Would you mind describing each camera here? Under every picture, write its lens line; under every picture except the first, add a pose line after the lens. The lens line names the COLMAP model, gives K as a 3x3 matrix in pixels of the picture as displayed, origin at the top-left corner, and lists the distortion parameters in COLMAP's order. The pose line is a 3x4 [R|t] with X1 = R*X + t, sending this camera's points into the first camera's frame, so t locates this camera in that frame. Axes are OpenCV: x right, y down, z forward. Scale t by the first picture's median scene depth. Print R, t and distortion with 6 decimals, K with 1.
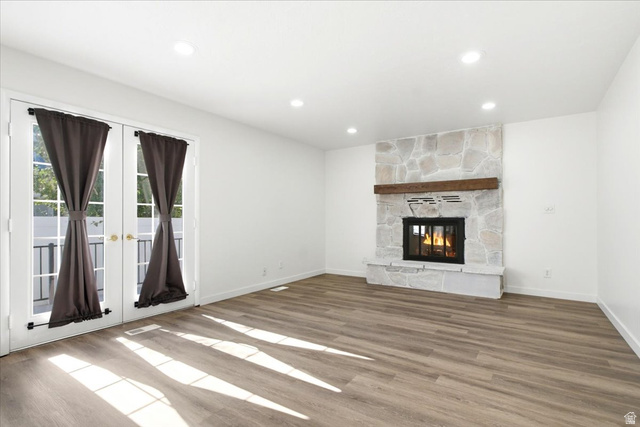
lens RADIAL K [[312.0, 0, 320.3], [0, 312.0, 217.7], [0, 0, 1]] dist [-0.002126, 0.000267]
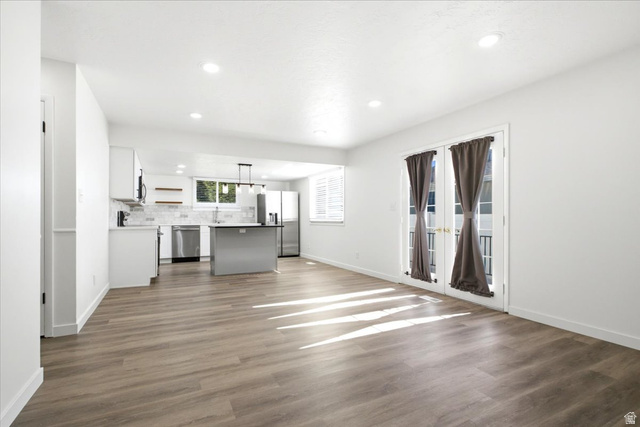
lens RADIAL K [[312.0, 0, 319.2], [0, 312.0, 215.5], [0, 0, 1]] dist [-0.002126, 0.000267]
pose [[-0.482782, -0.003009, -0.875736, 0.830659], [0.006867, 0.999950, -0.007221, 0.007212], [0.875714, -0.009500, -0.482737, 1.224360]]
